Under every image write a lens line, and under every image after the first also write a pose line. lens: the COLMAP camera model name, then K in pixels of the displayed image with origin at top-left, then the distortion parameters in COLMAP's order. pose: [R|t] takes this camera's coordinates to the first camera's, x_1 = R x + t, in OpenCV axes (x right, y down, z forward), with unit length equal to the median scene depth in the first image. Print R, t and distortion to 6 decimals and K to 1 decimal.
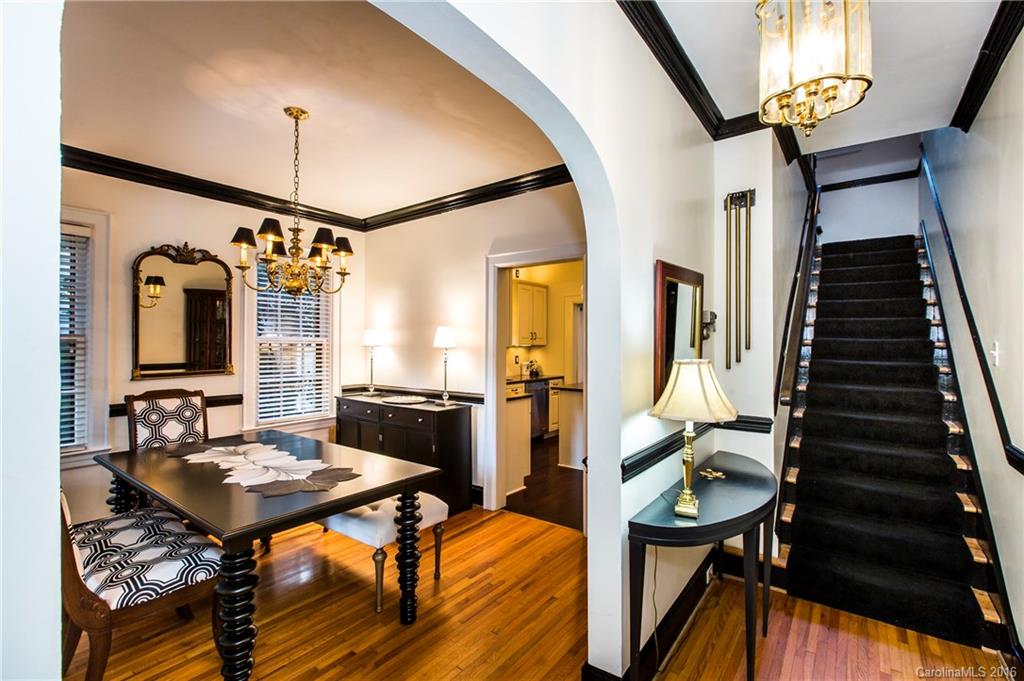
lens RADIAL K [[461.5, 0, 512.9], [0, 461.5, 341.9], [0, 0, 1]] dist [0.002241, 0.001103]
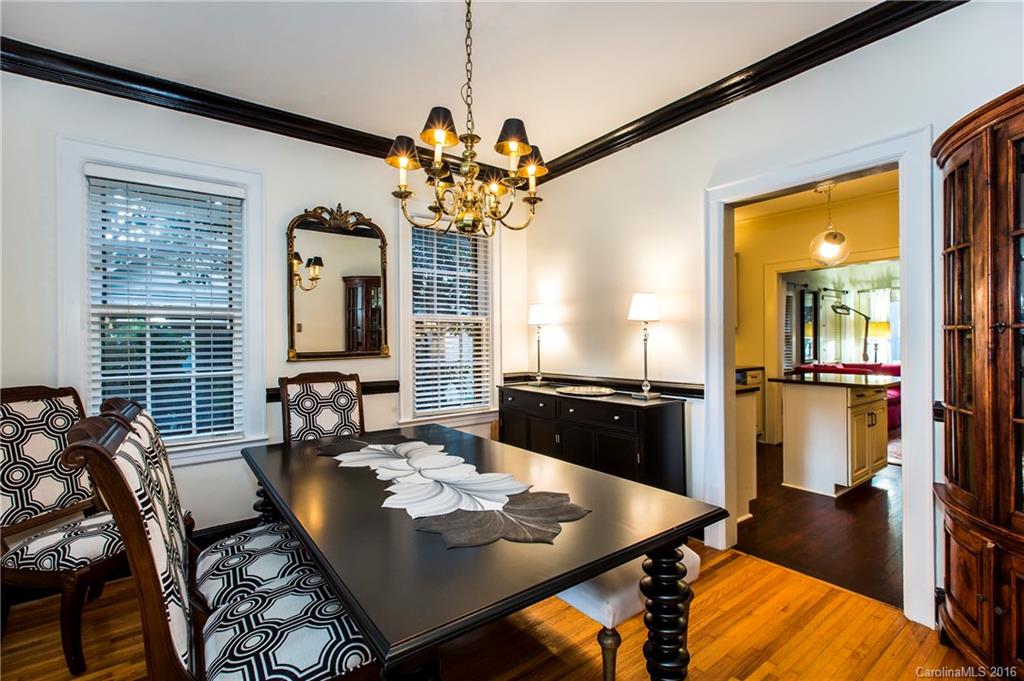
lens RADIAL K [[461.5, 0, 511.8], [0, 461.5, 342.0], [0, 0, 1]] dist [0.002241, 0.001103]
pose [[0.961781, -0.009916, -0.273639, -0.162862], [0.012001, 0.999910, 0.005949, 0.043457], [0.273556, -0.009006, 0.961814, 0.255616]]
